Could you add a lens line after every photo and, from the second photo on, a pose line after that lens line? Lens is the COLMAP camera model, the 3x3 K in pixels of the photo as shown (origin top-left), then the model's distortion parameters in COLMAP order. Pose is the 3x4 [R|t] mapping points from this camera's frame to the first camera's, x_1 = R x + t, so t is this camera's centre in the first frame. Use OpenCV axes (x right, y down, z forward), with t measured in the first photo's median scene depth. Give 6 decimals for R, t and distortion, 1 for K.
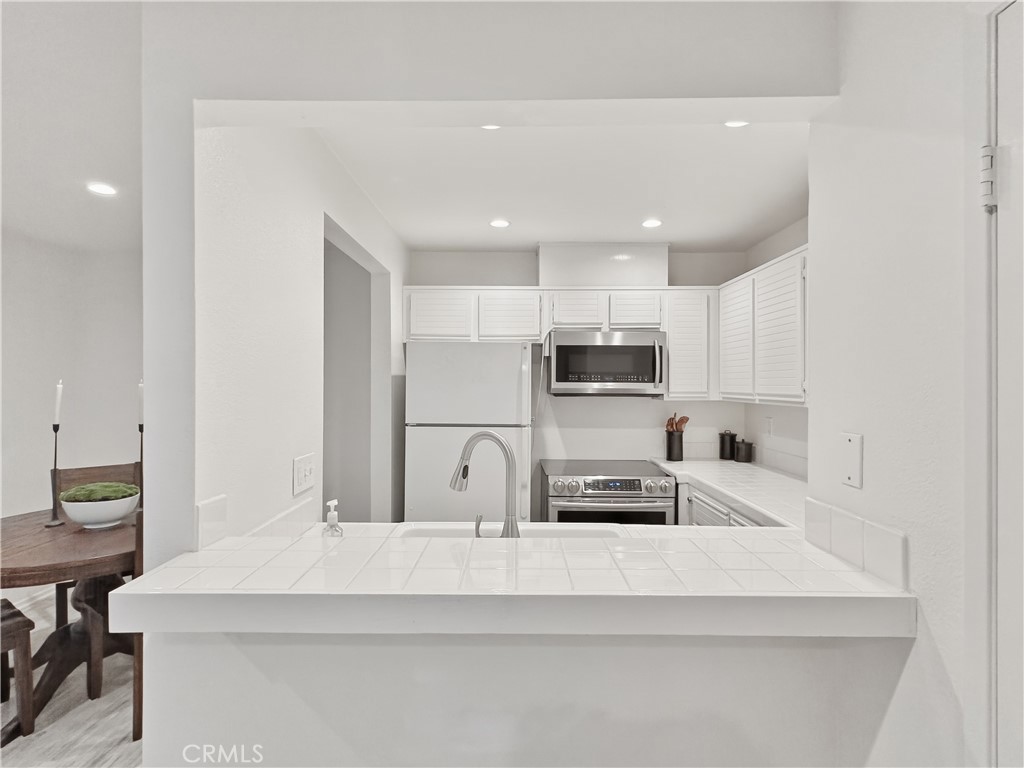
lens RADIAL K [[528.3, 0, 509.1], [0, 528.3, 366.9], [0, 0, 1]] dist [0.000837, -0.000694]
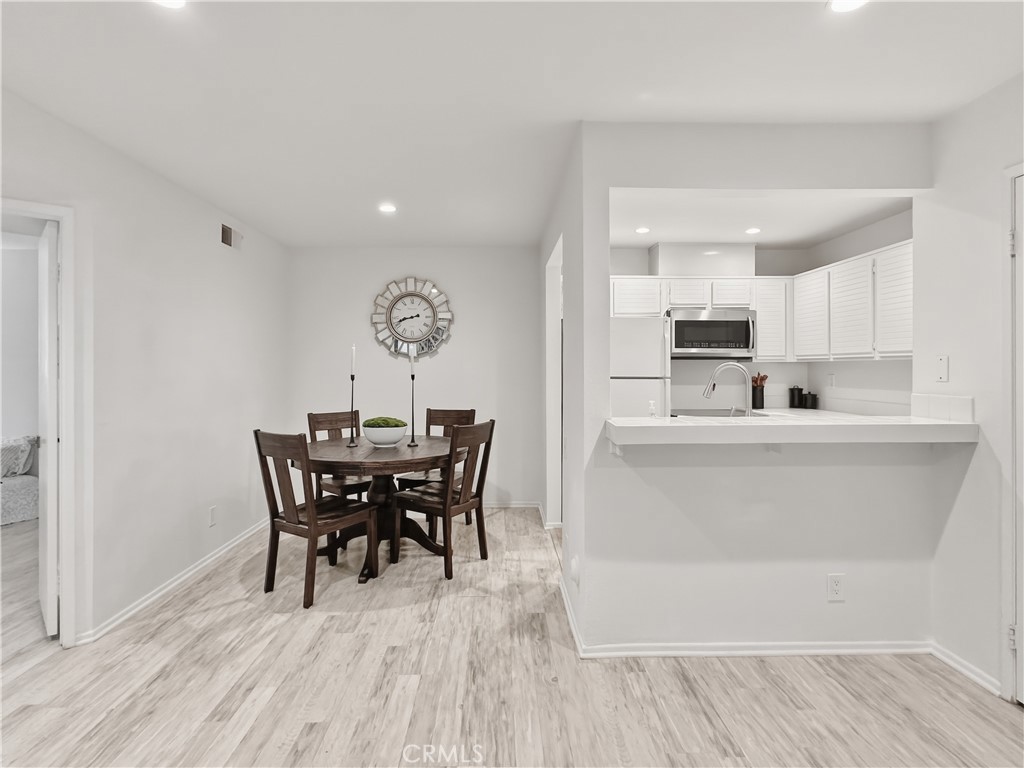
lens RADIAL K [[540.9, 0, 511.9], [0, 540.9, 350.3], [0, 0, 1]] dist [-0.004499, -0.000725]
pose [[0.999548, -0.002770, 0.029932, -0.362022], [0.002771, 0.999996, 0.000011, 0.033244], [-0.029932, 0.000072, 0.999552, -0.347876]]
